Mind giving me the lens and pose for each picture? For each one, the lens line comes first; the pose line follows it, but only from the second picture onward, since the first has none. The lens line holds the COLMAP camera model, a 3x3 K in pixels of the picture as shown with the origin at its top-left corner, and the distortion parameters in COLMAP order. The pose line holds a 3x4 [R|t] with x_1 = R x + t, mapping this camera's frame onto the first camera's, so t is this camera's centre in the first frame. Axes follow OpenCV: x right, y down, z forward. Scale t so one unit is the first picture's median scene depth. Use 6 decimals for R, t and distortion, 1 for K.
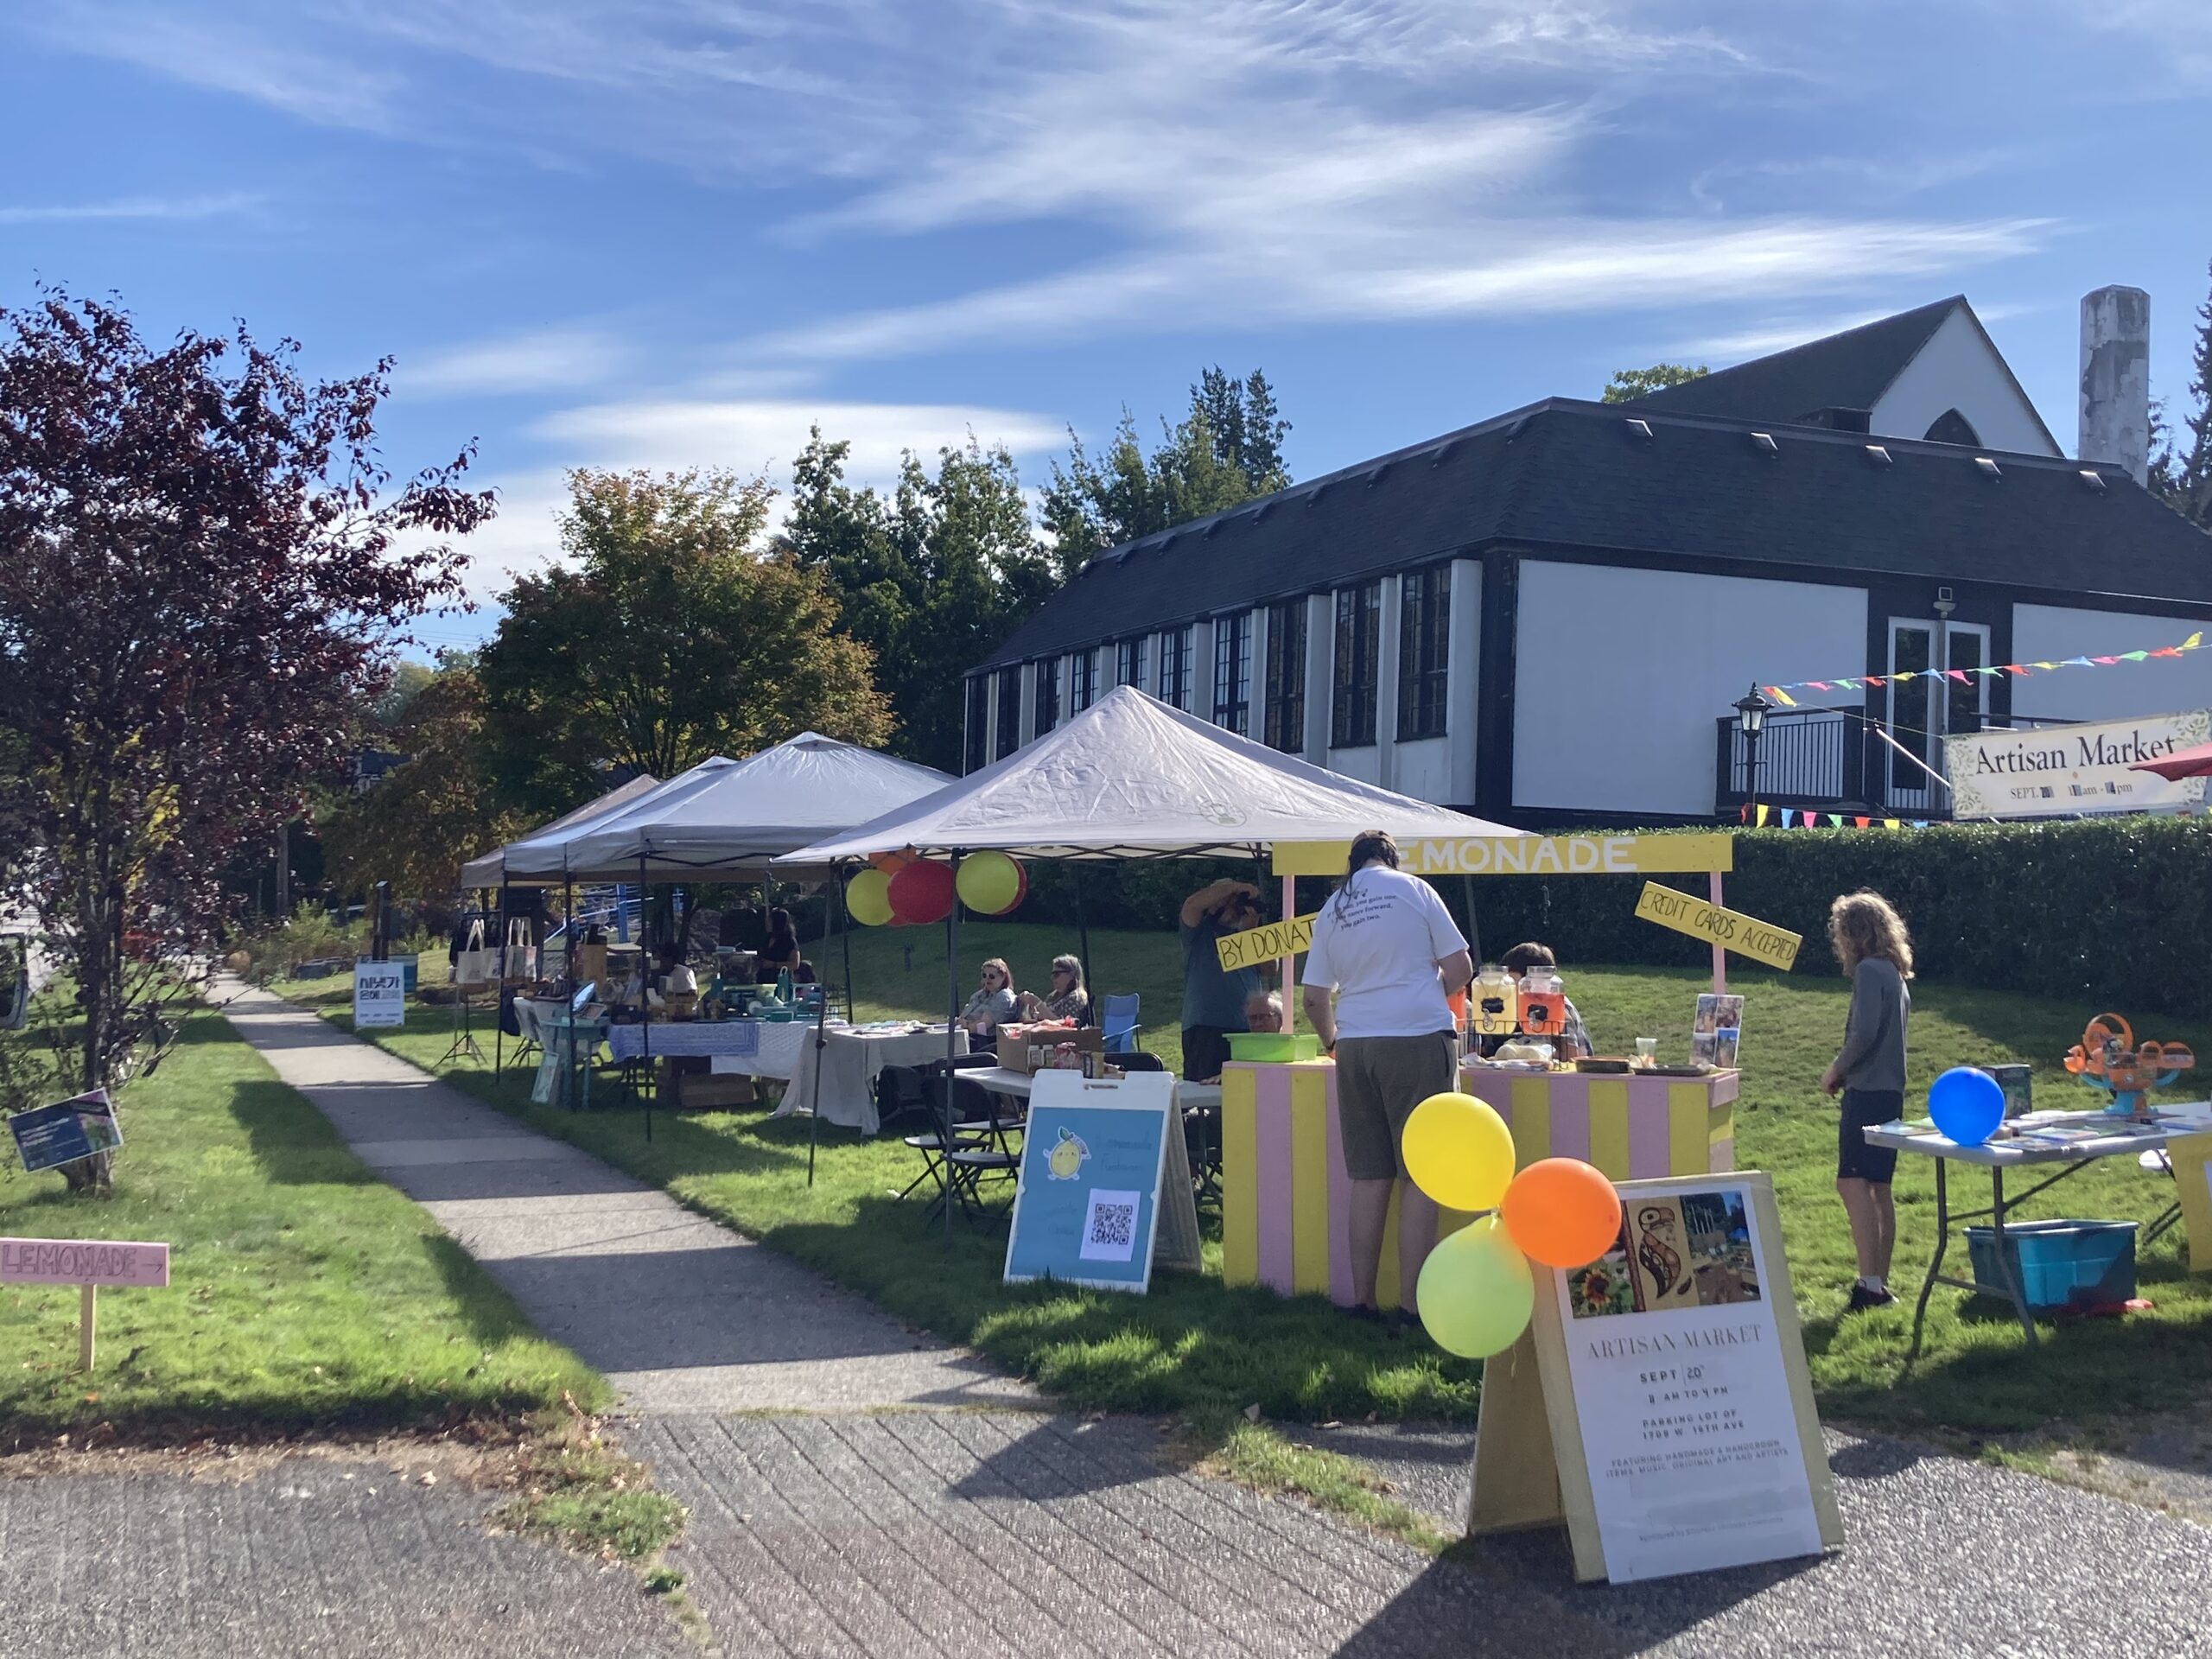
lens RADIAL K [[2616.0, 0, 1093.9], [0, 2616.0, 832.0], [0, 0, 1]] dist [0.014008, 0.000000]
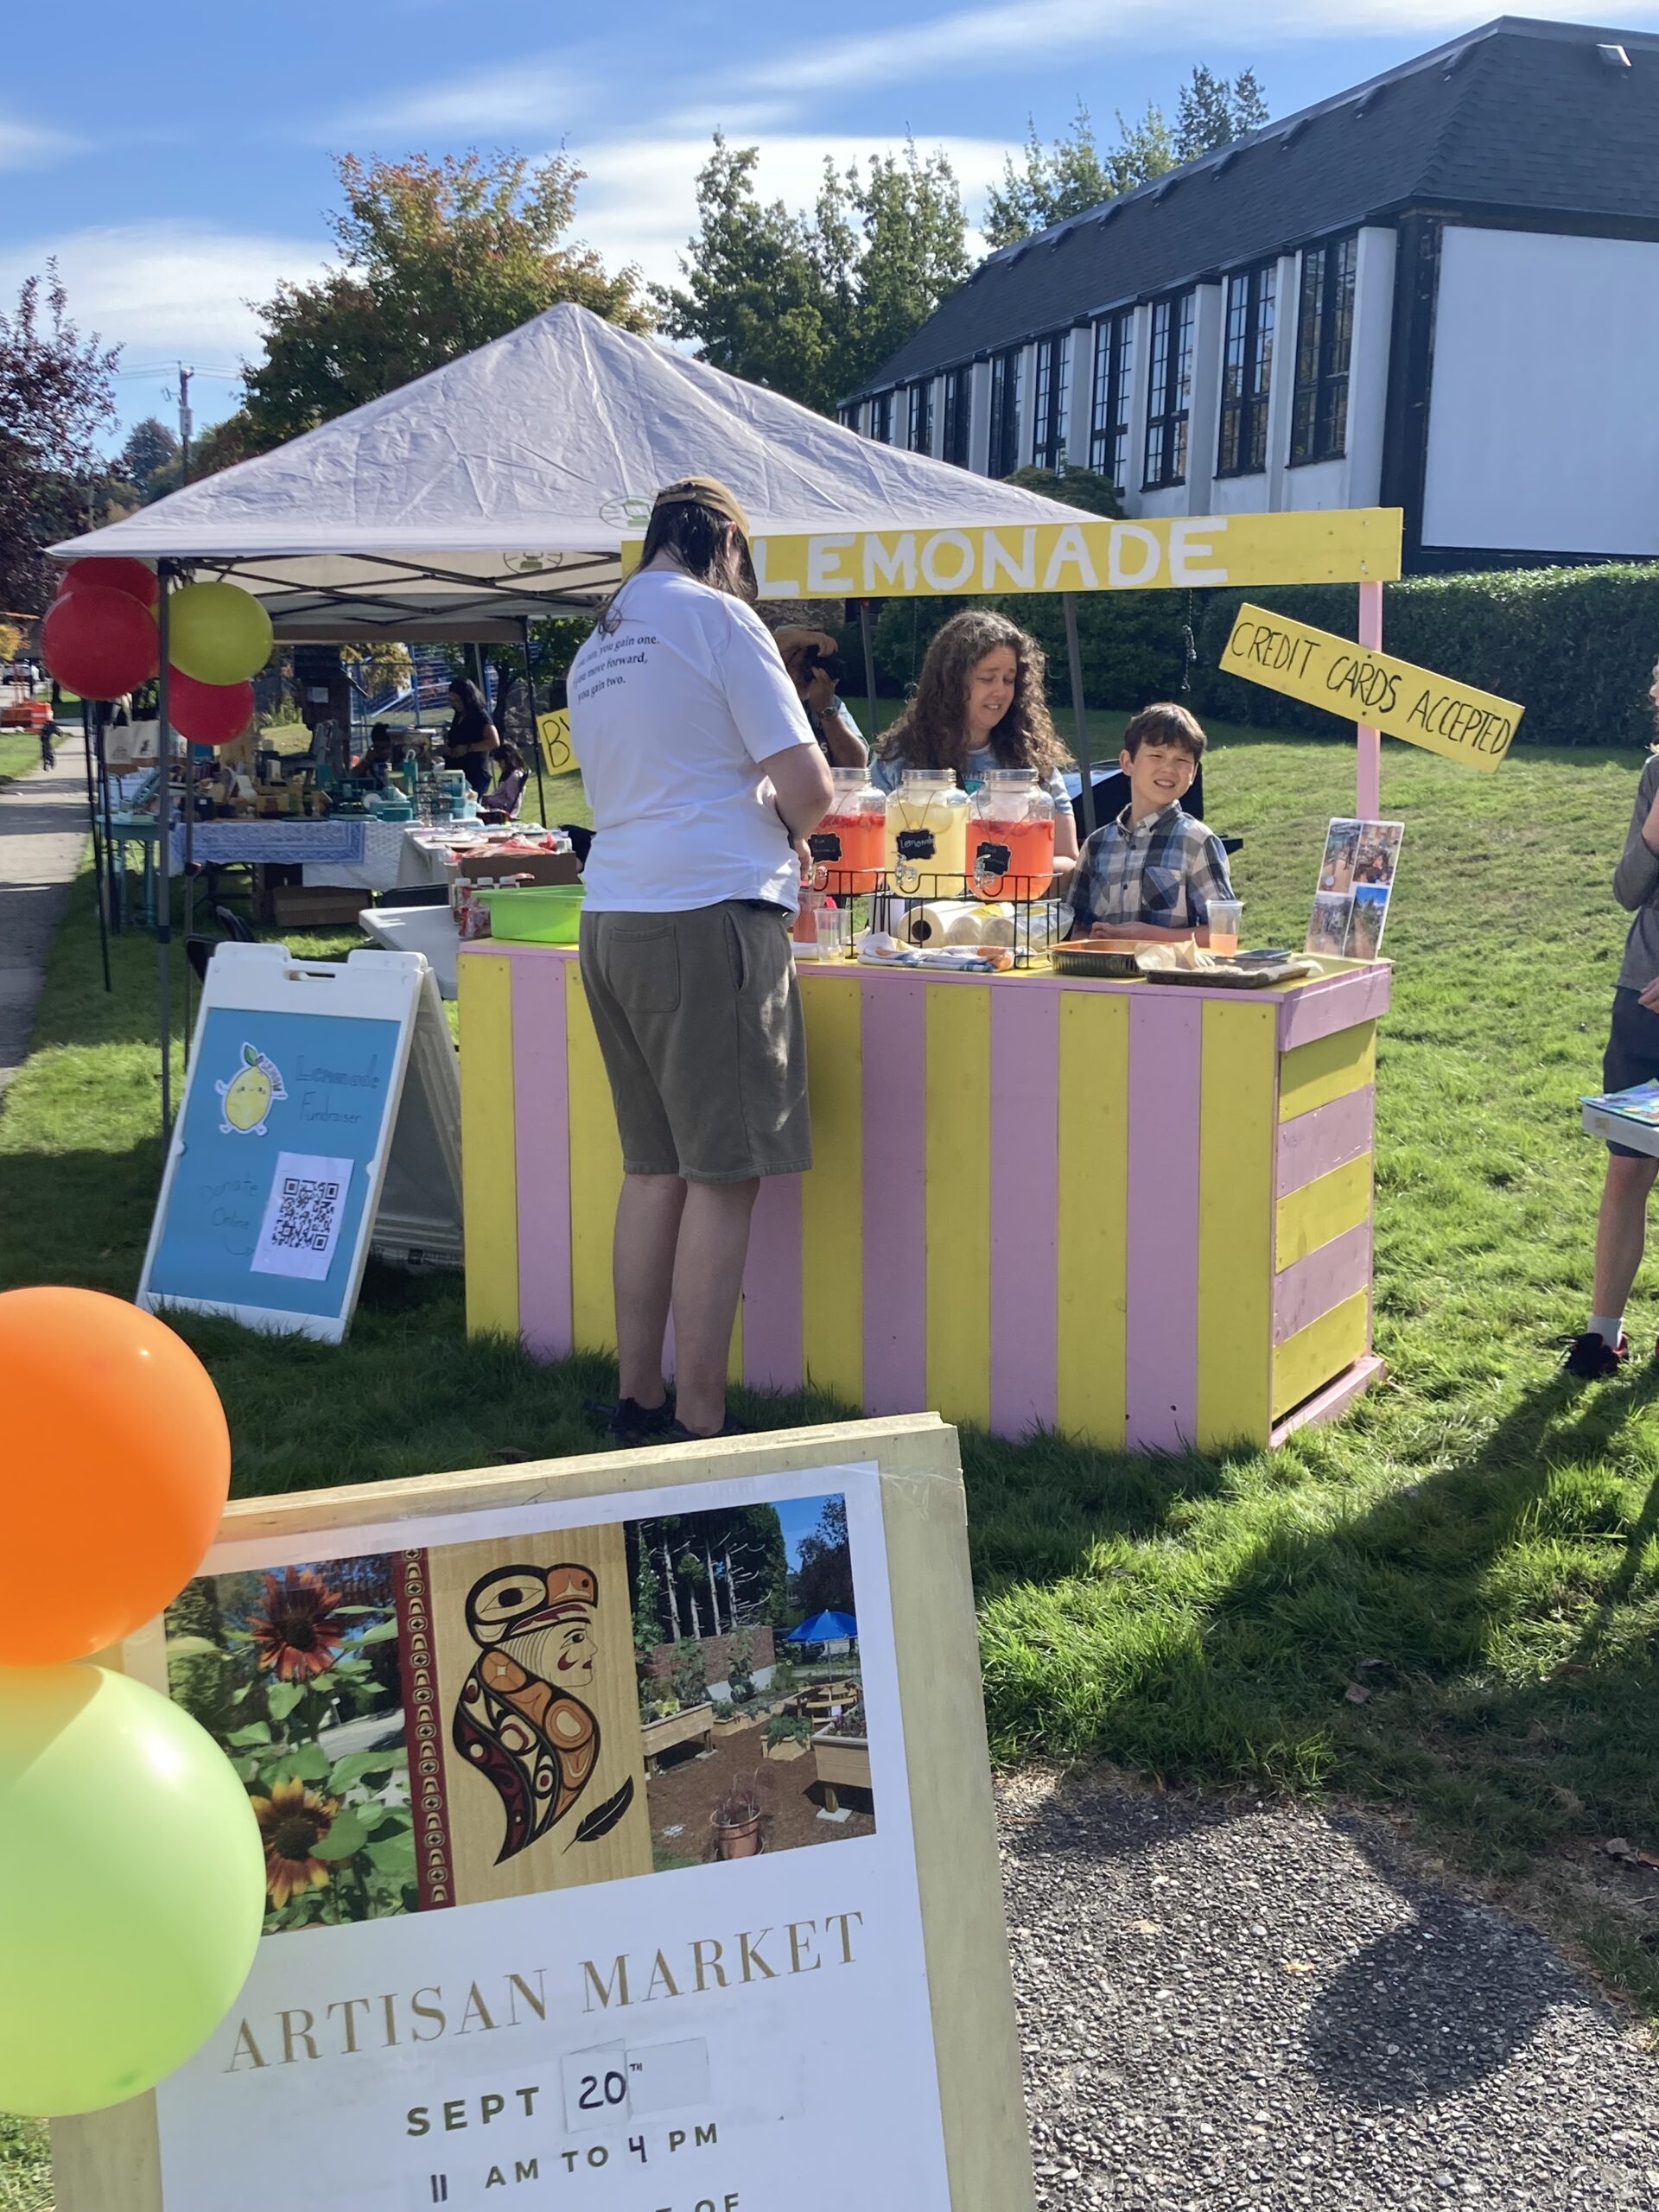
lens RADIAL K [[2616.0, 0, 843.7], [0, 2616.0, 1113.4], [0, 0, 1]] dist [0.014008, 0.000000]
pose [[0.995245, 0.010624, -0.096821, 0.177793], [0.008269, 0.981229, 0.192670, 0.016588], [0.097051, -0.192554, 0.976475, 0.438199]]
